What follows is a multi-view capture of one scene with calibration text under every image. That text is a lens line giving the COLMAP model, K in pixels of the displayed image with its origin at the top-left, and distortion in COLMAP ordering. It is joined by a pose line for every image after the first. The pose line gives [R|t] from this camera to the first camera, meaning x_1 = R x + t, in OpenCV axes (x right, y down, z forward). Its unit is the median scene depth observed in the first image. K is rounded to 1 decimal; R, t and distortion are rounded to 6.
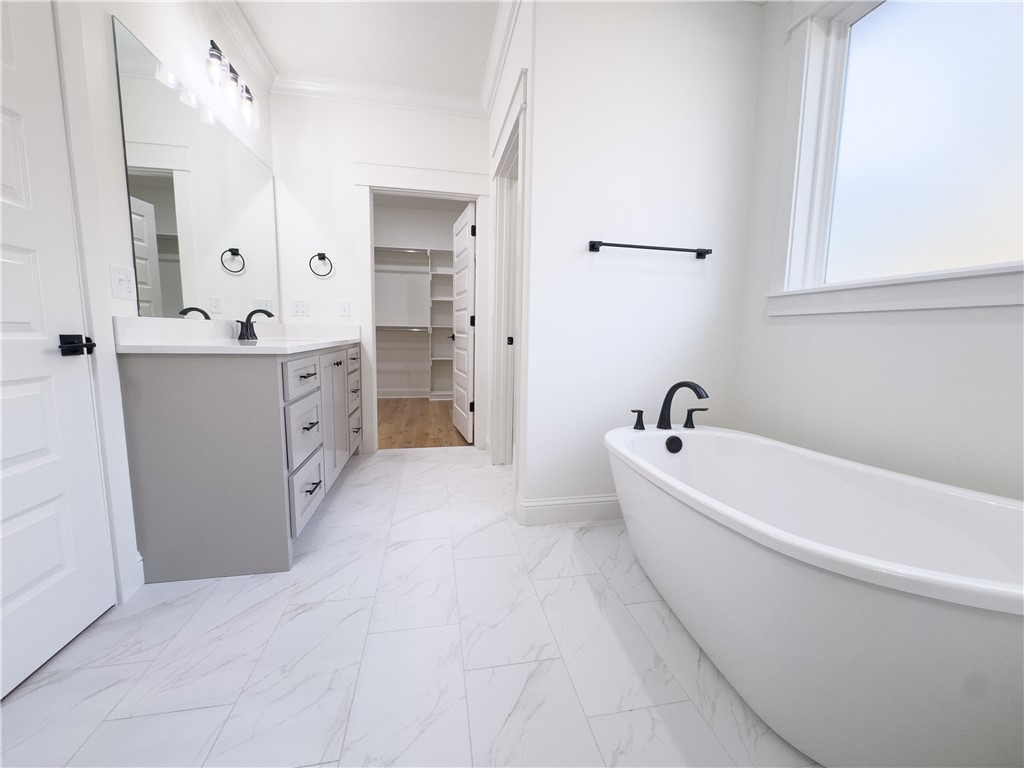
lens RADIAL K [[410.3, 0, 508.0], [0, 410.3, 384.2], [0, 0, 1]] dist [-0.006538, 0.001078]
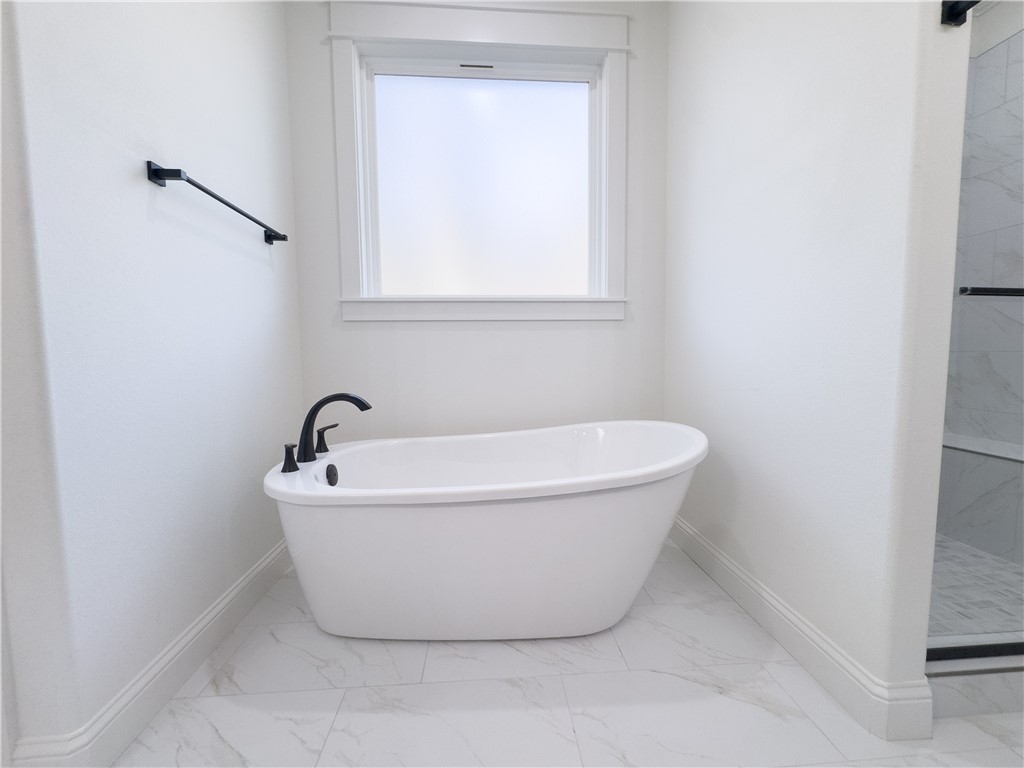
lens RADIAL K [[410.3, 0, 507.5], [0, 410.3, 384.0], [0, 0, 1]] dist [-0.006538, 0.001078]
pose [[0.105435, -0.093876, 0.989985, -0.327901], [0.132927, 0.987930, 0.079525, -0.045191], [-0.985502, 0.123211, 0.116641, 0.549954]]
